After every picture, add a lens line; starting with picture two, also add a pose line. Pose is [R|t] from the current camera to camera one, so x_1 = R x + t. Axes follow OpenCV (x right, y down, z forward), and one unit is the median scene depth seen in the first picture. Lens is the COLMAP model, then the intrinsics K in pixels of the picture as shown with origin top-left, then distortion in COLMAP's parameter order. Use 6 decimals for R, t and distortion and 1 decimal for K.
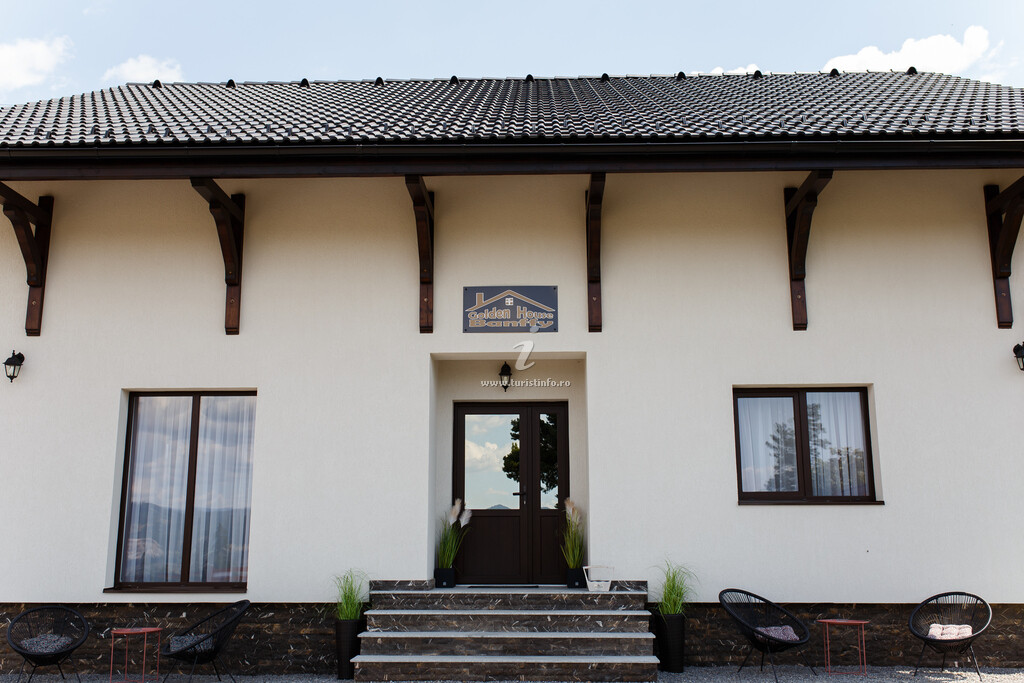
lens RADIAL K [[1088.5, 0, 512.0], [0, 1088.5, 341.5], [0, 0, 1]] dist [0.016050, 0.006658]
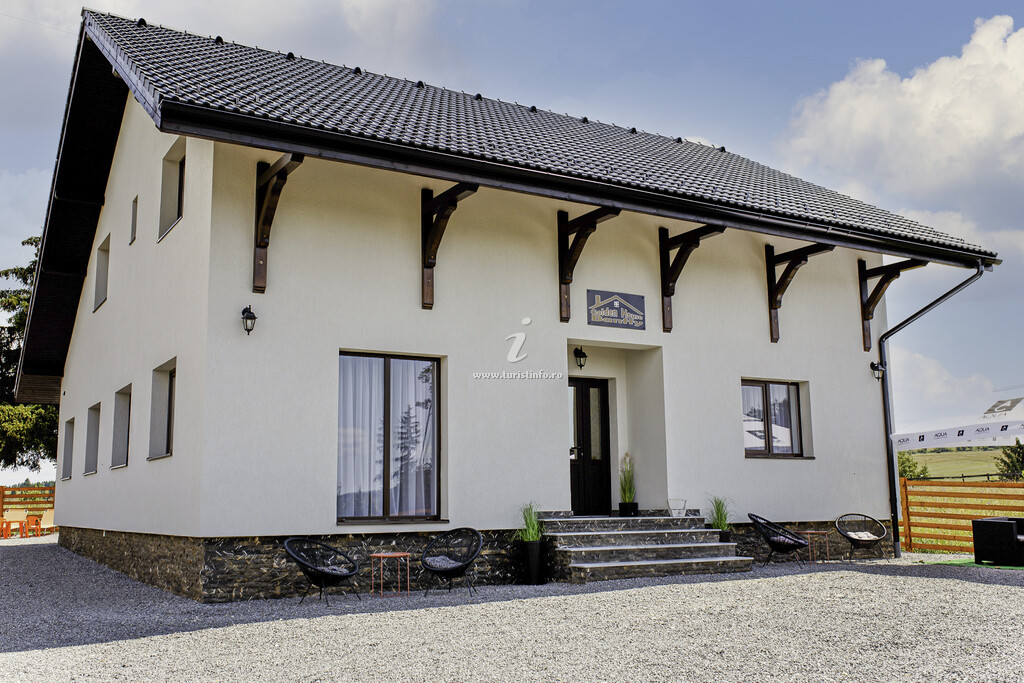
lens RADIAL K [[1001.7, 0, 512.0], [0, 1001.7, 341.5], [0, 0, 1]] dist [0.010325, 0.013372]
pose [[0.842549, 0.074707, 0.533413, -0.770866], [-0.096165, 0.995287, 0.012502, 0.005983], [-0.529965, -0.061829, 0.845763, 0.020879]]
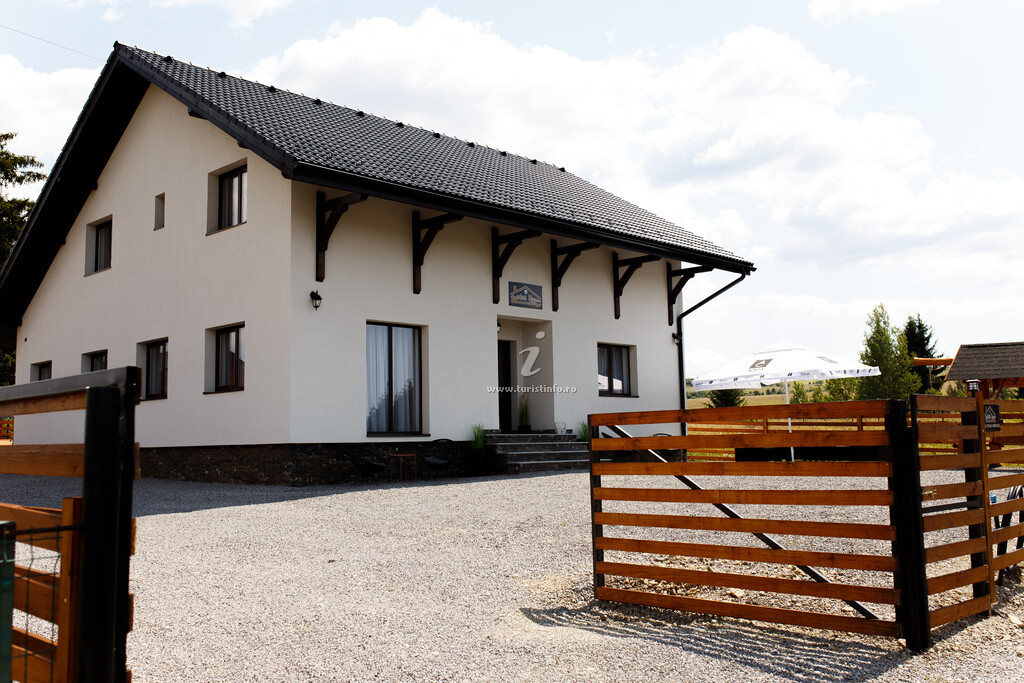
lens RADIAL K [[966.4, 0, 512.0], [0, 966.4, 341.5], [0, 0, 1]] dist [-0.007263, 0.000045]
pose [[0.674427, 0.063628, 0.735595, -1.319903], [-0.128819, 0.991140, 0.032375, -0.000546], [-0.727017, -0.116593, 0.676648, -0.187698]]
